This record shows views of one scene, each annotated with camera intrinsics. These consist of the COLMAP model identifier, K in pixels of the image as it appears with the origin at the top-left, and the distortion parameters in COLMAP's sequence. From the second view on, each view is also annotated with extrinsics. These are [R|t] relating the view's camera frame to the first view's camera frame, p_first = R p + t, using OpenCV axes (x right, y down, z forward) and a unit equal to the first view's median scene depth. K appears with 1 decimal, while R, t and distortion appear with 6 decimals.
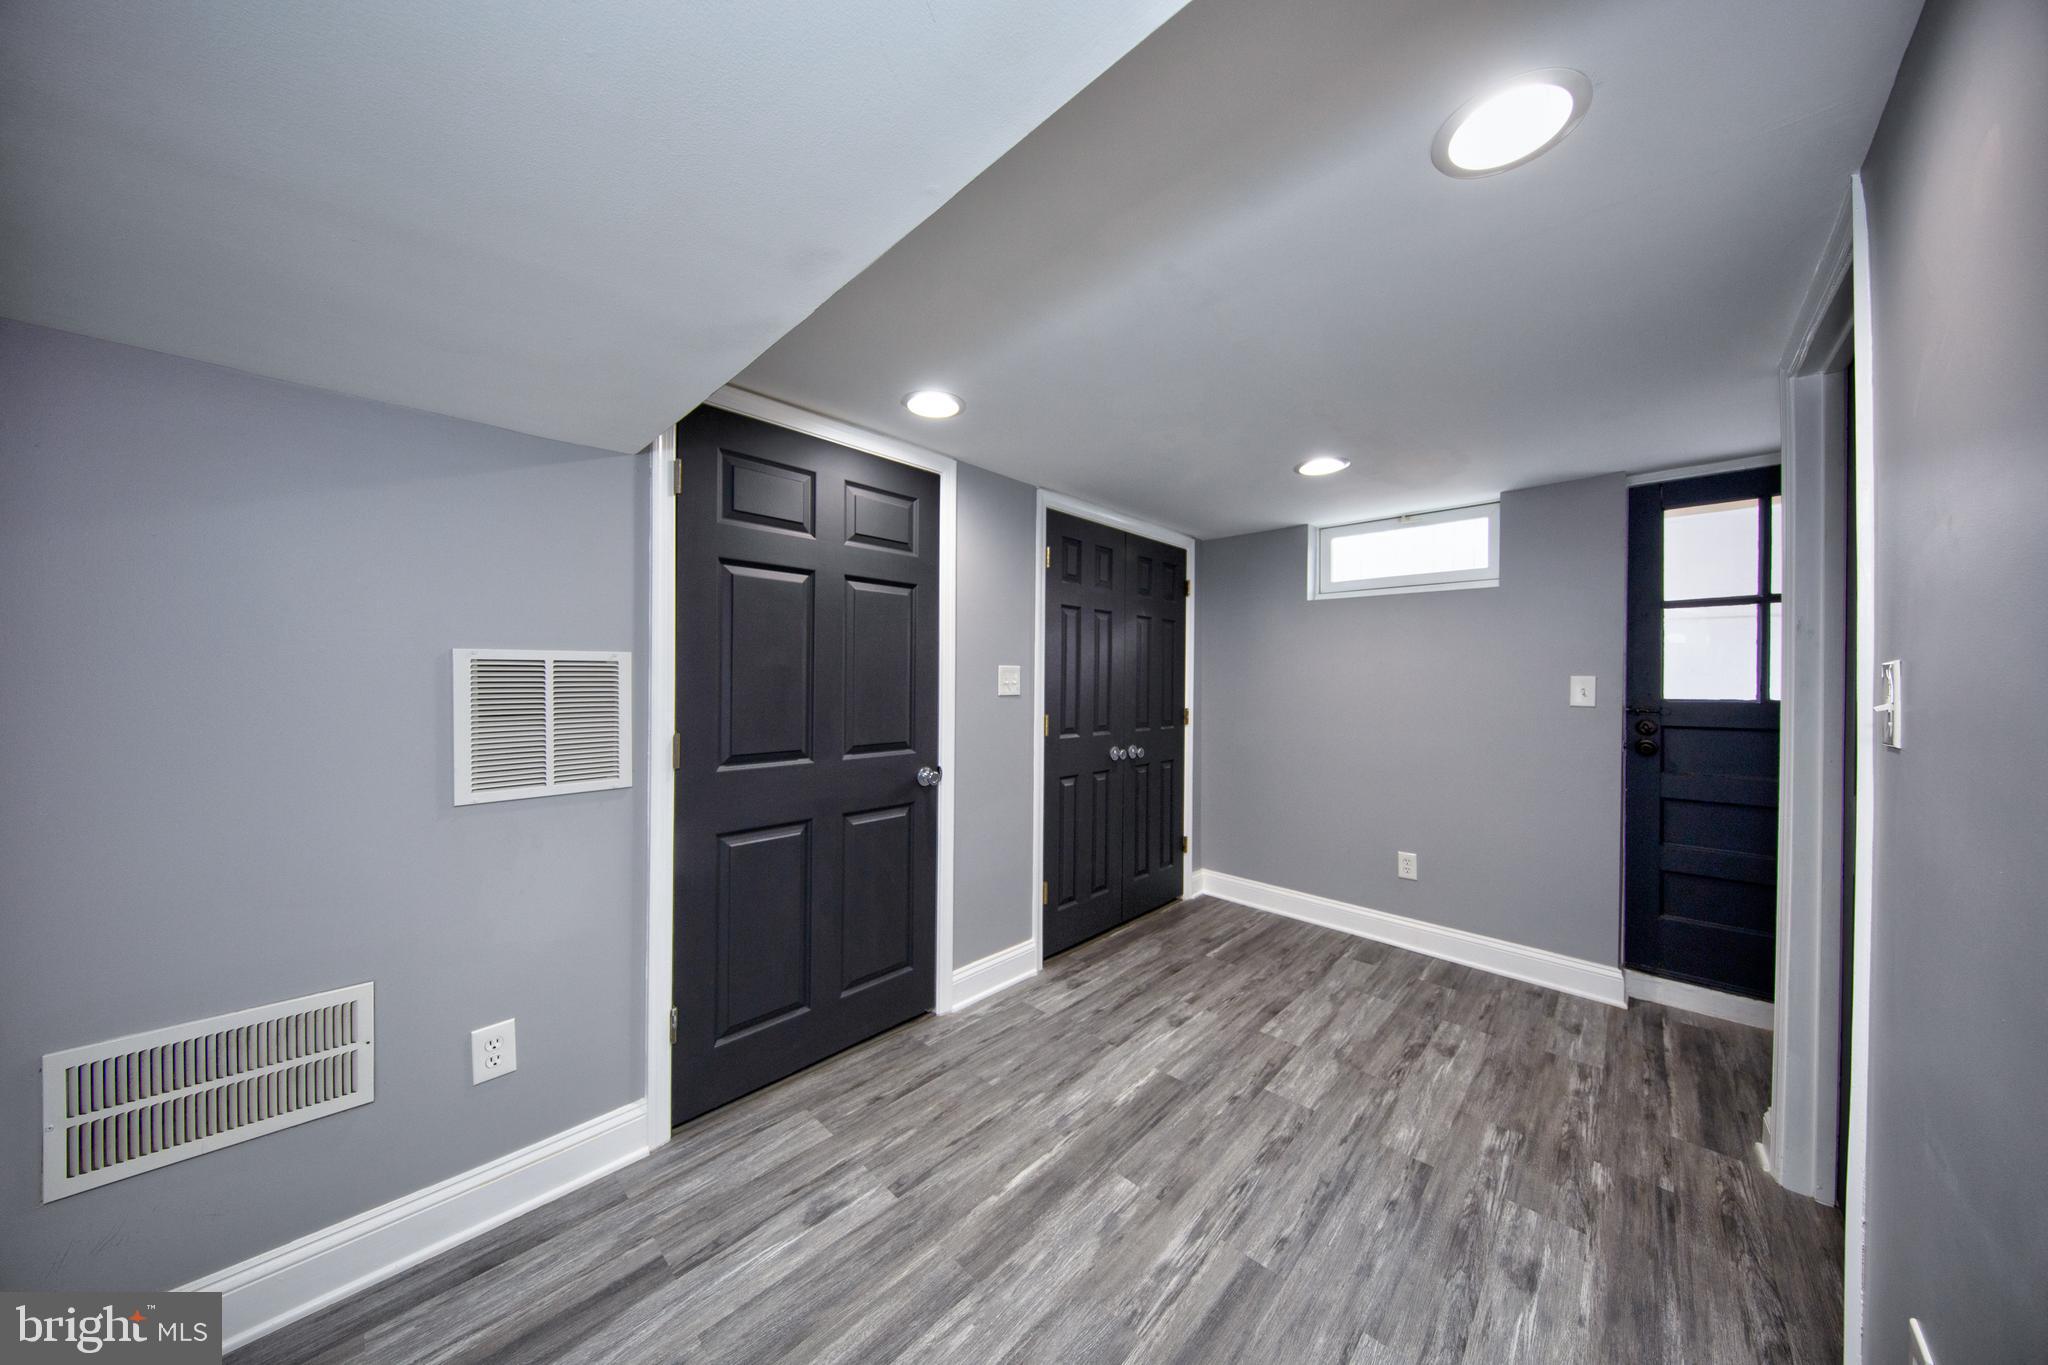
lens RADIAL K [[664.2, 0, 1024.0], [0, 664.2, 682.5], [0, 0, 1]] dist [0.001395, -0.003909]
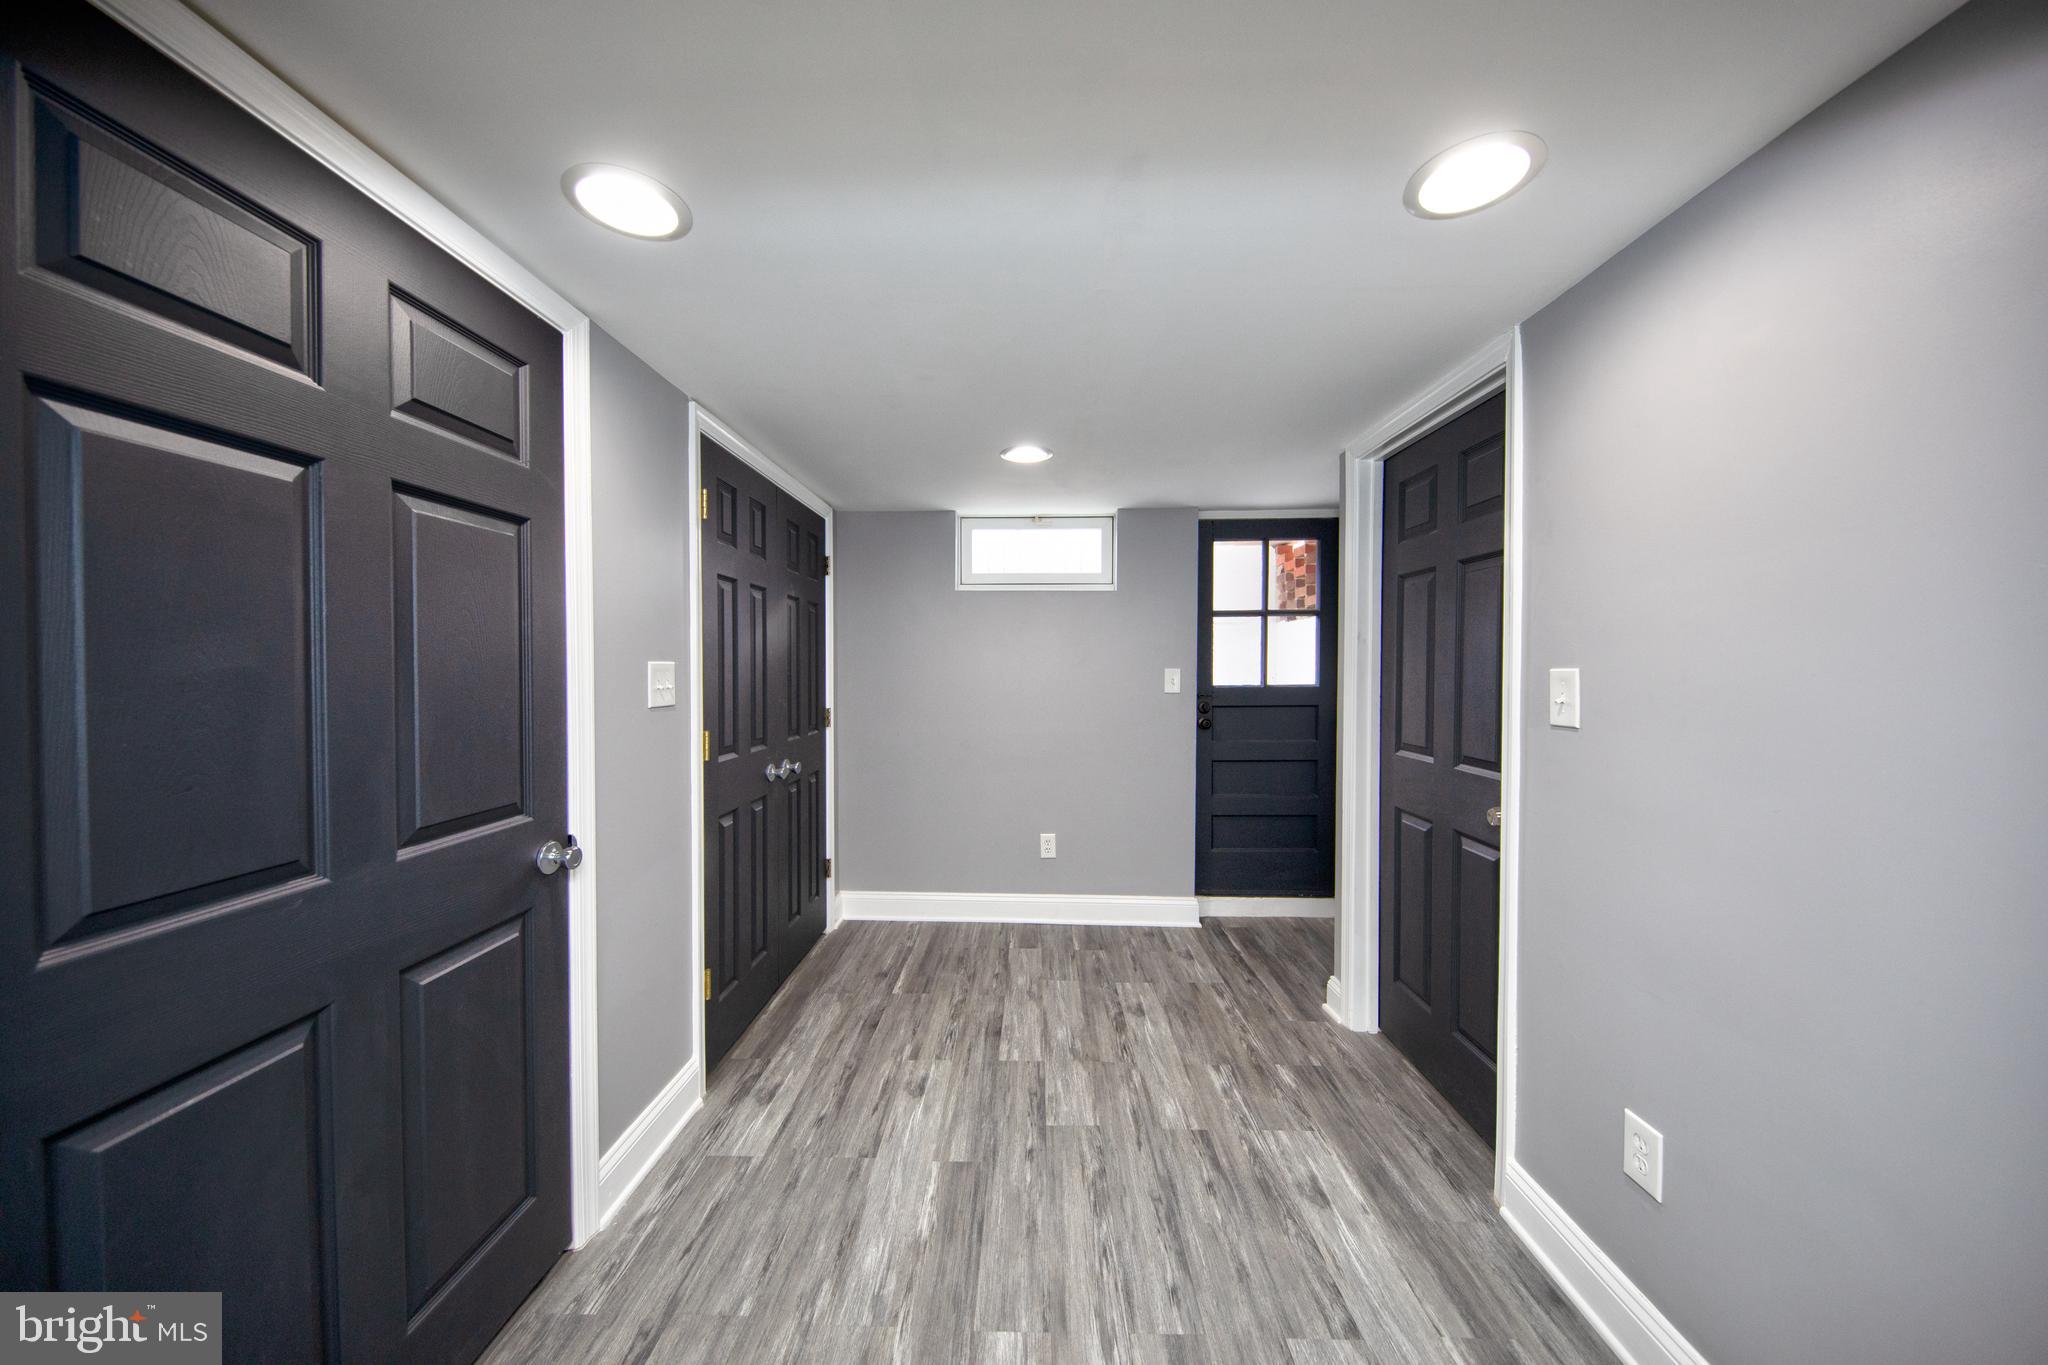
lens RADIAL K [[683.8, 0, 1024.1], [0, 683.8, 681.2], [0, 0, 1]] dist [0.017569, -0.011749]
pose [[0.727351, -0.023239, 0.685872, -0.246610], [0.007788, 0.999642, 0.025612, -0.021987], [-0.686222, -0.013287, 0.727271, 0.279982]]
